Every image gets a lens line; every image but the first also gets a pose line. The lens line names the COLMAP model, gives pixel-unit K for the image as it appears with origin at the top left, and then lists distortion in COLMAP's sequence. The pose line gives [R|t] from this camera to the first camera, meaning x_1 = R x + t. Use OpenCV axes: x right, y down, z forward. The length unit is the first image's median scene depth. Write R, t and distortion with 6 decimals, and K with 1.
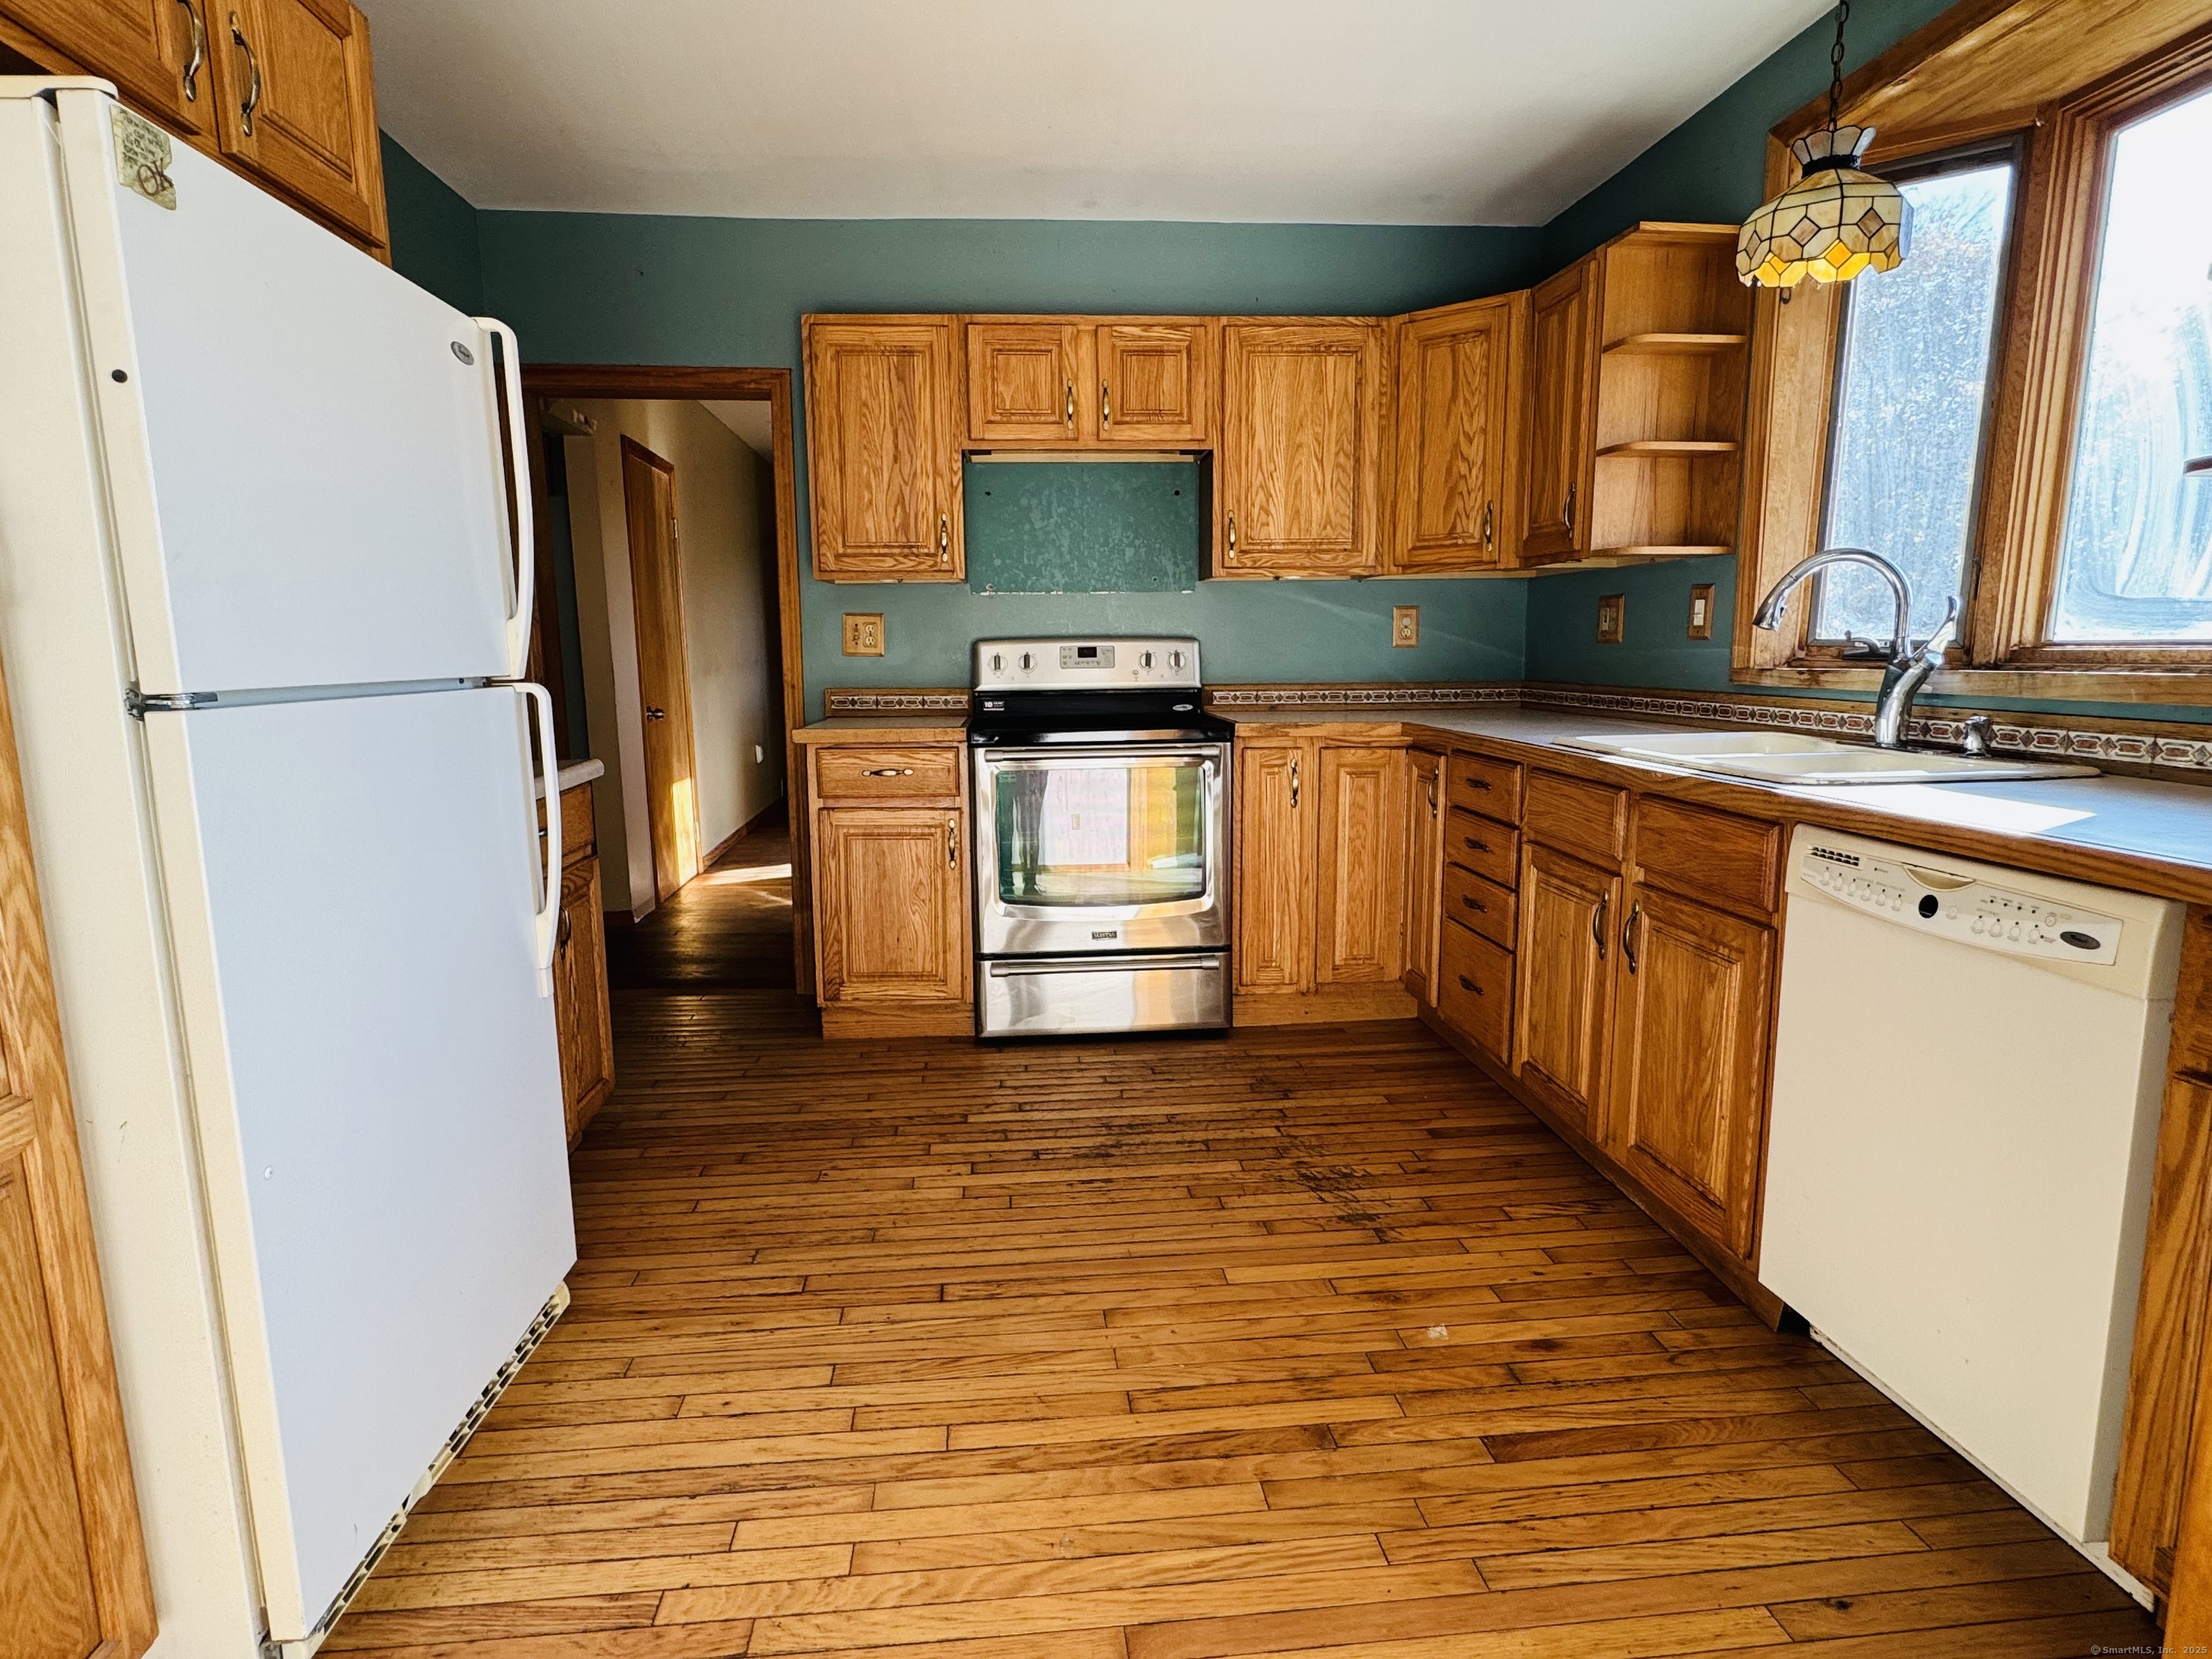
lens RADIAL K [[1194.6, 0, 1095.5], [0, 1194.6, 829.8], [0, 0, 1]] dist [-0.005115, 0.000498]
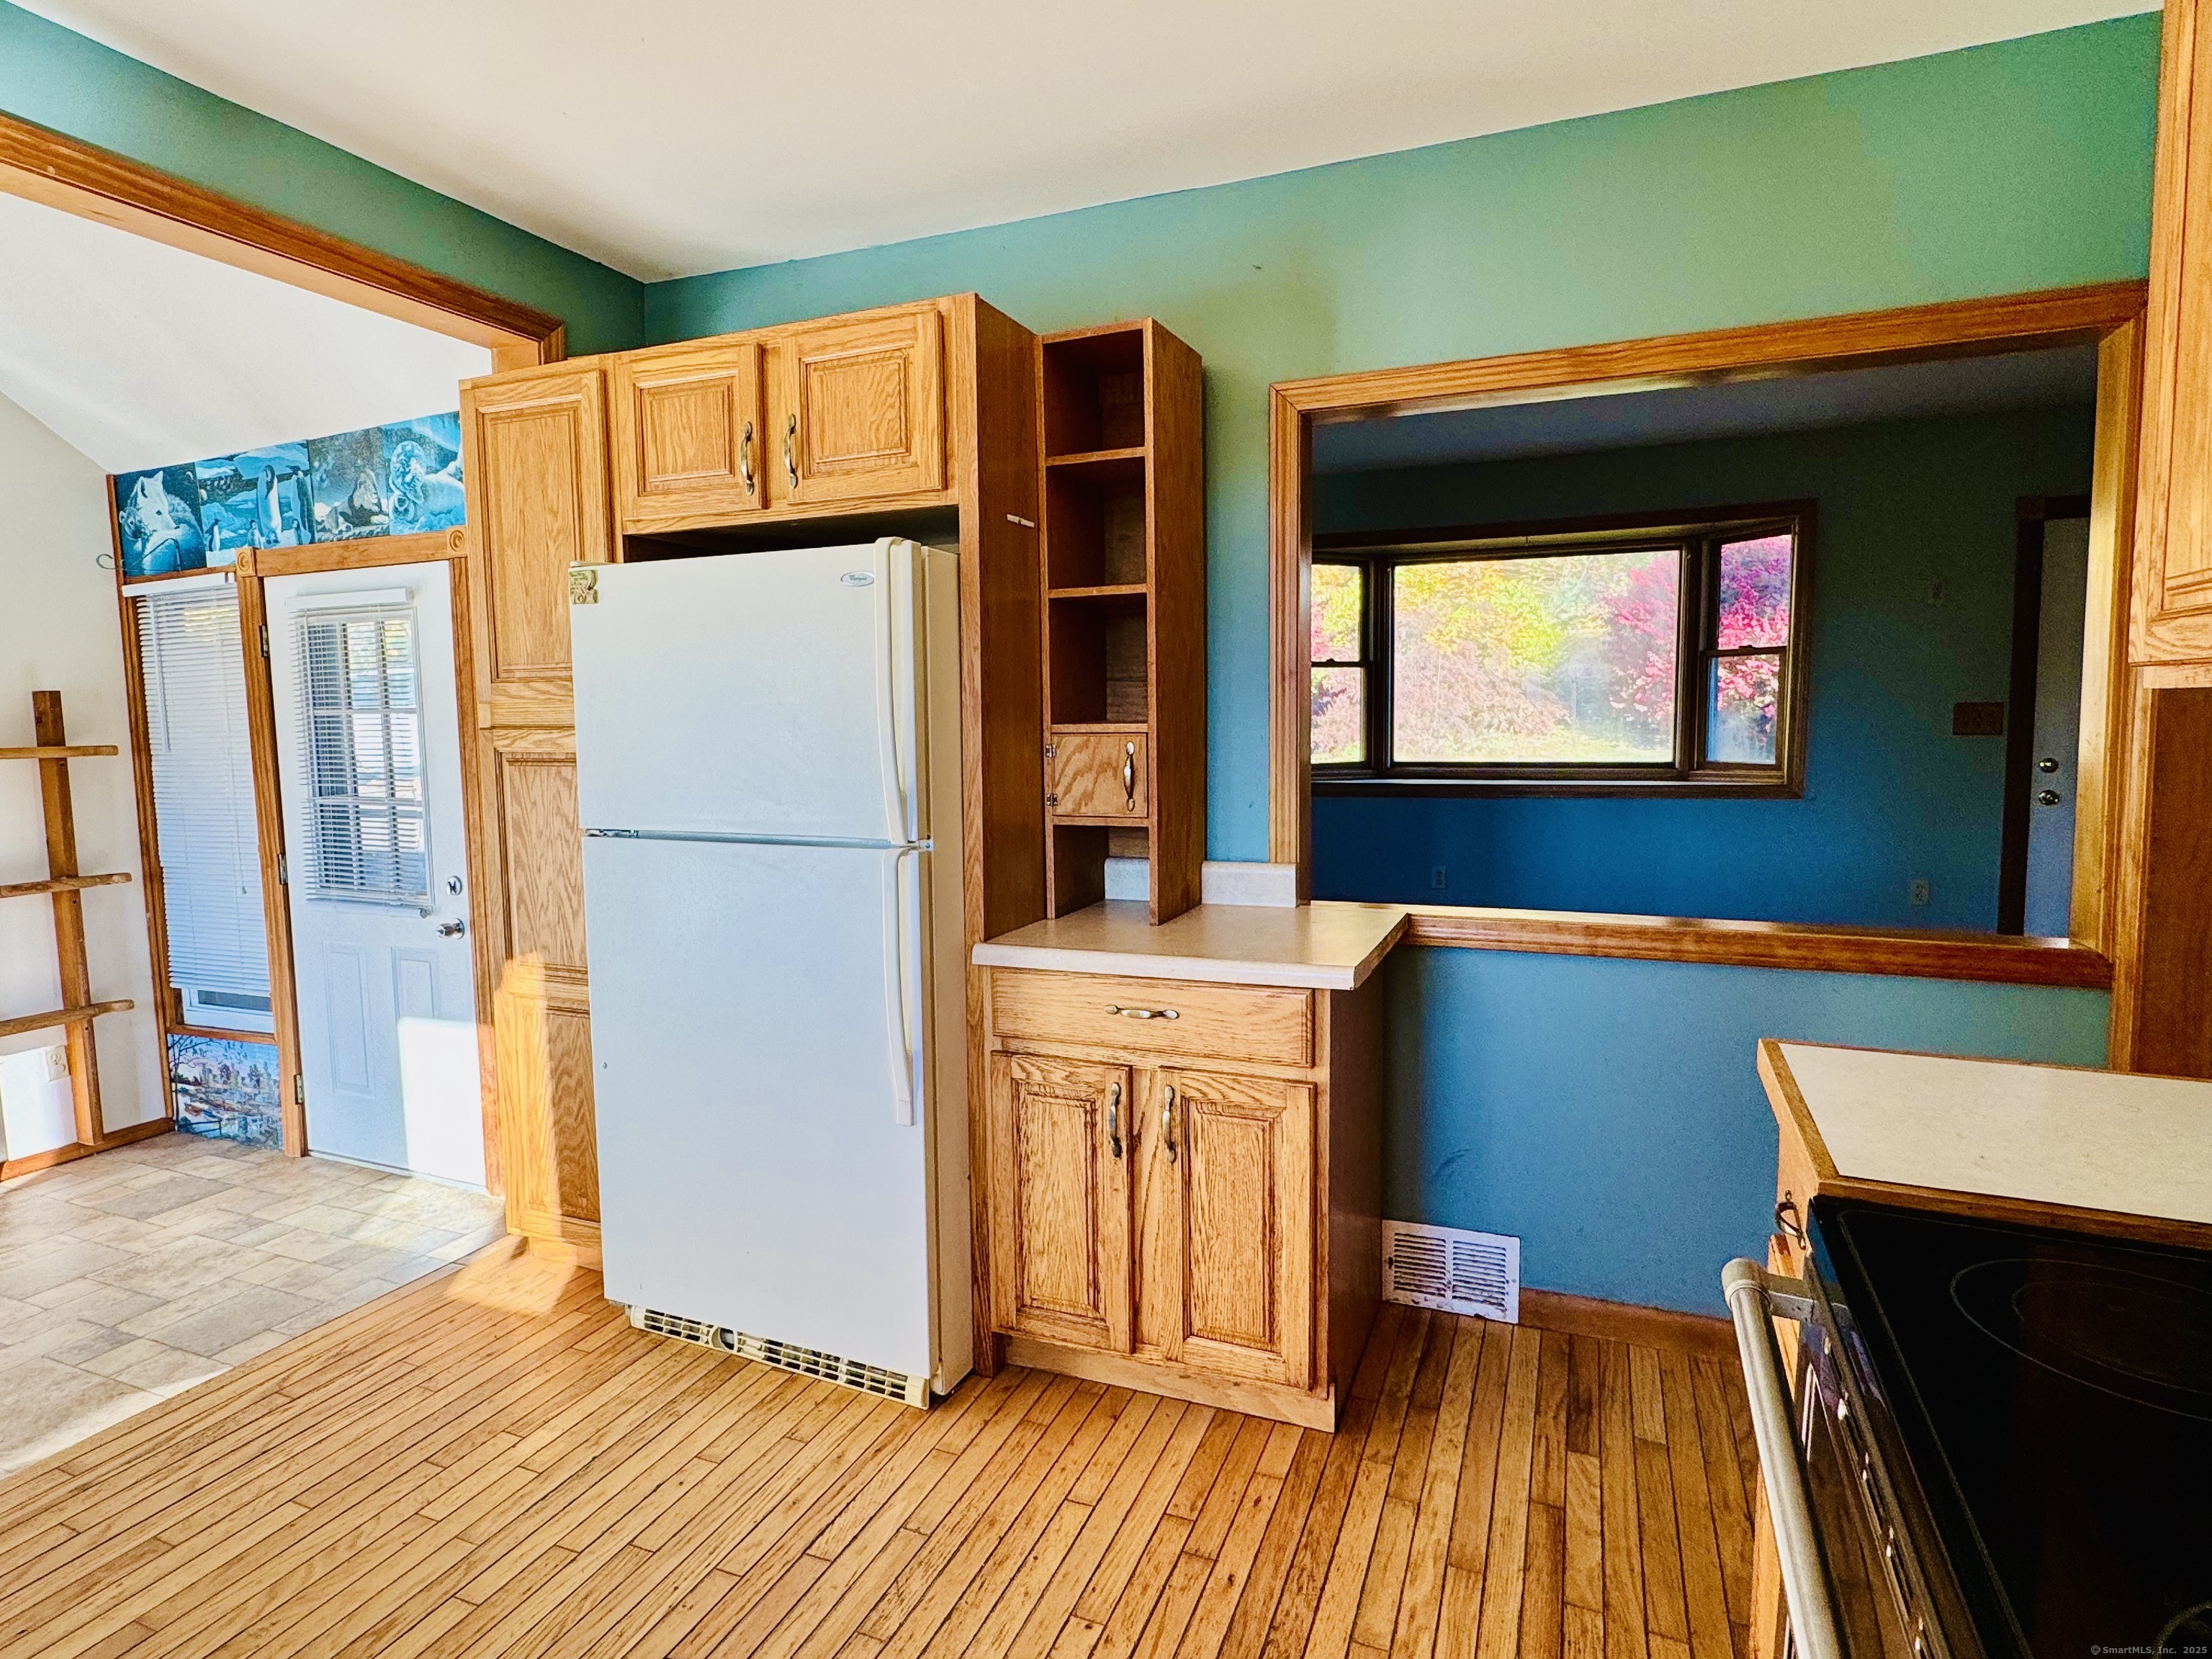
lens RADIAL K [[1194.6, 0, 1095.5], [0, 1194.6, 829.8], [0, 0, 1]] dist [-0.005115, 0.000498]
pose [[-0.457500, 0.102155, -0.883322, 0.288701], [-0.117983, 0.977622, 0.174168, -0.239426], [0.881347, 0.183899, -0.435210, 1.102463]]
